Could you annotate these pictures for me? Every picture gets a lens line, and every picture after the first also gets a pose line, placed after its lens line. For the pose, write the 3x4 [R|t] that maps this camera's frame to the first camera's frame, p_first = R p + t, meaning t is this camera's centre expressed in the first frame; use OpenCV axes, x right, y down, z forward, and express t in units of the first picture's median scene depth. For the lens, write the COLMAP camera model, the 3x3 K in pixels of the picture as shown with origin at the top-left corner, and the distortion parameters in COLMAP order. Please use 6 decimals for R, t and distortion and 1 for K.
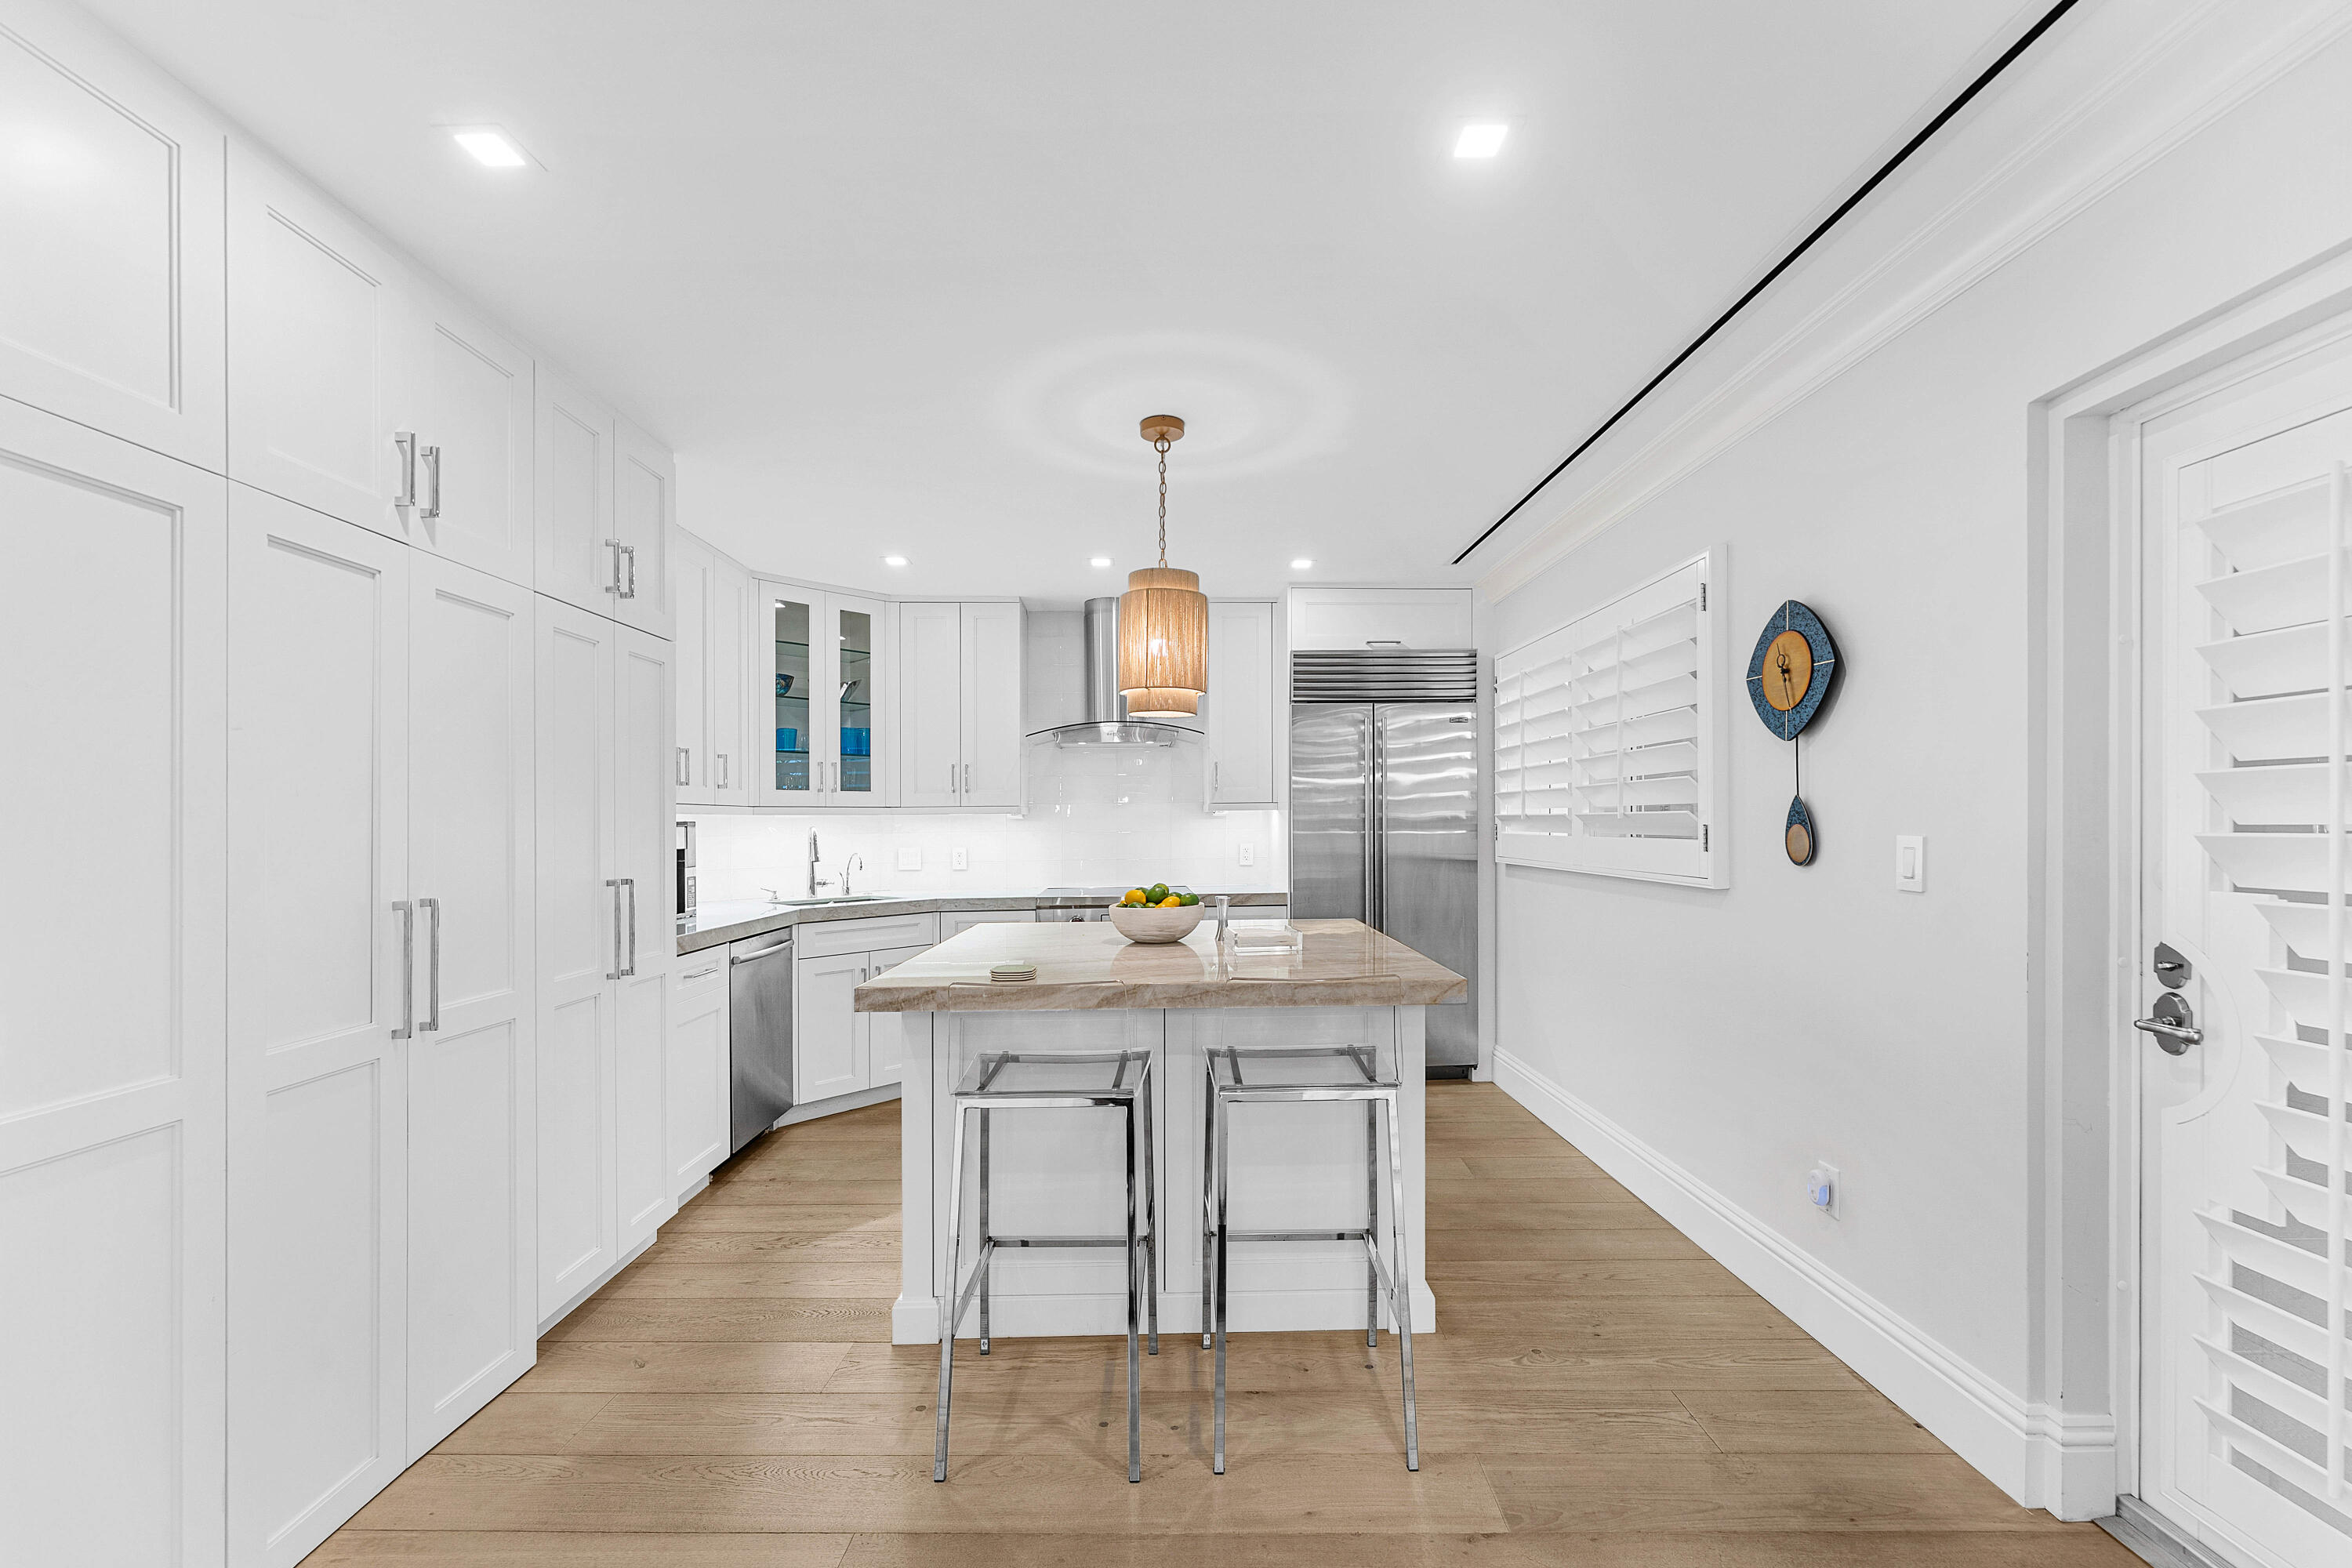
lens RADIAL K [[960.5, 0, 1179.5], [0, 960.5, 816.2], [0, 0, 1]] dist [-0.003322, 0.001251]
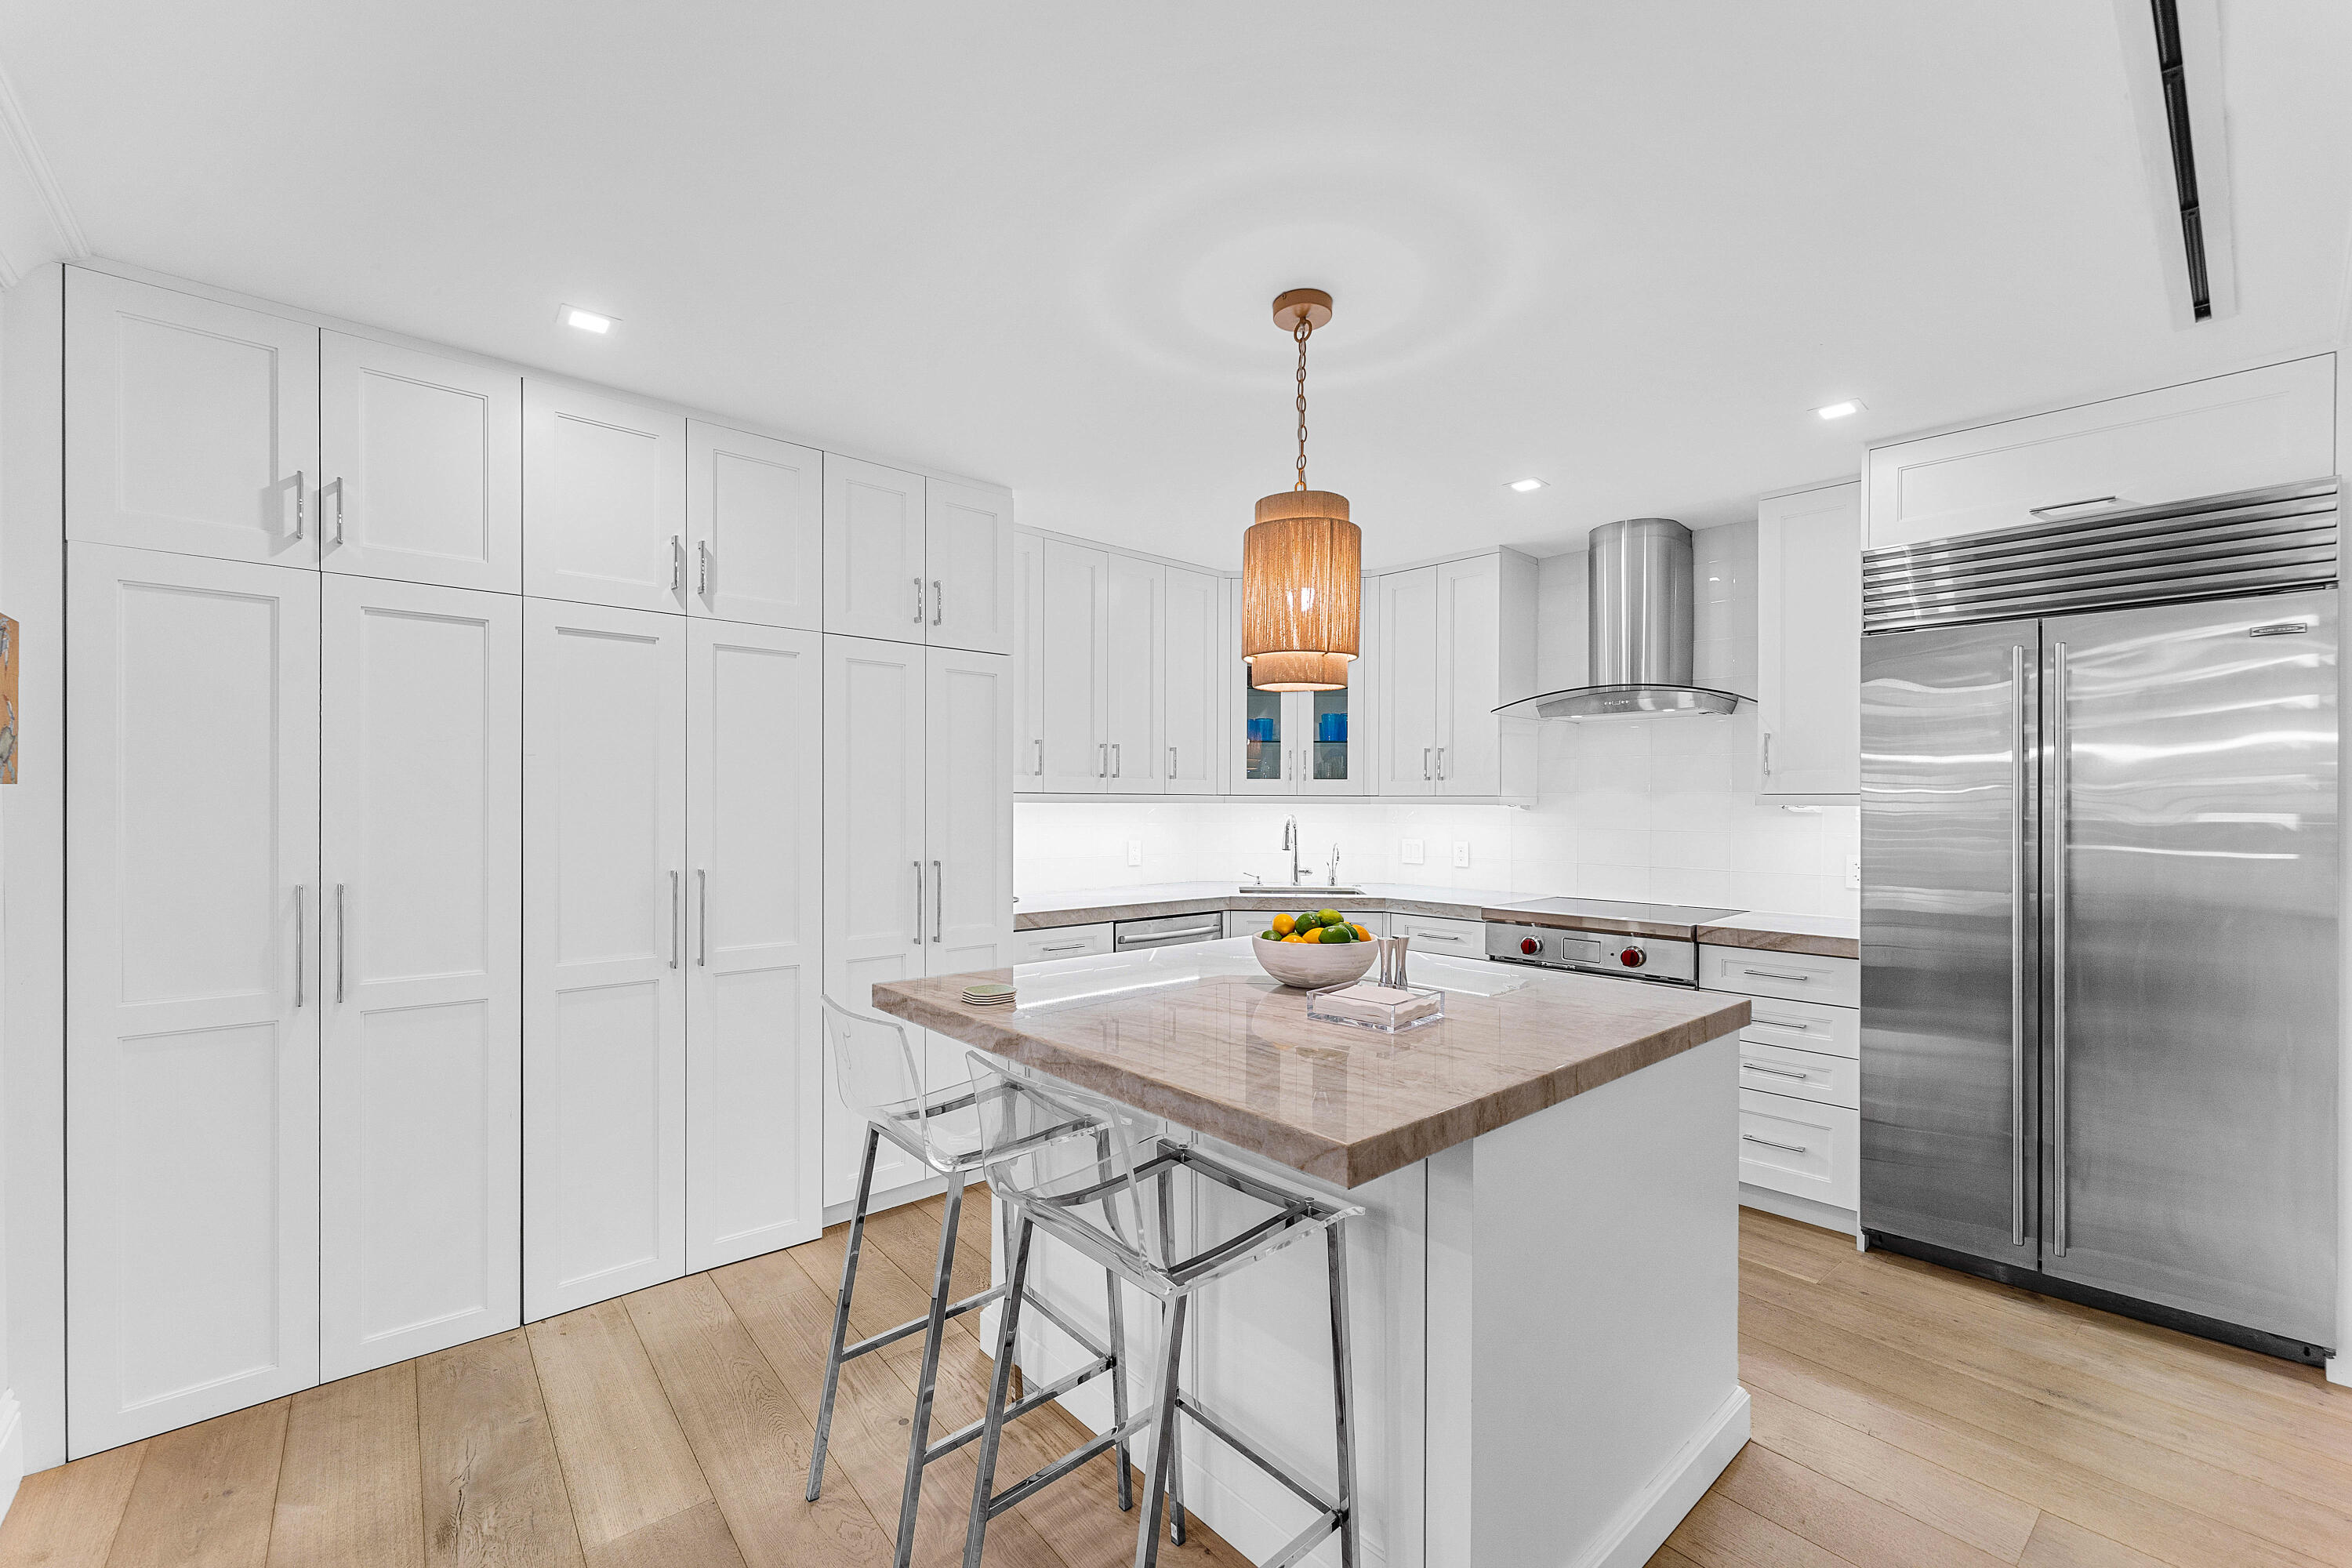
lens RADIAL K [[960.5, 0, 1175.5], [0, 960.5, 798.4], [0, 0, 1]] dist [-0.003322, 0.001251]
pose [[0.652524, 0.012783, -0.757661, 0.492571], [-0.008333, 0.999918, 0.009693, -0.024836], [0.757723, -0.000011, 0.652577, 0.429296]]
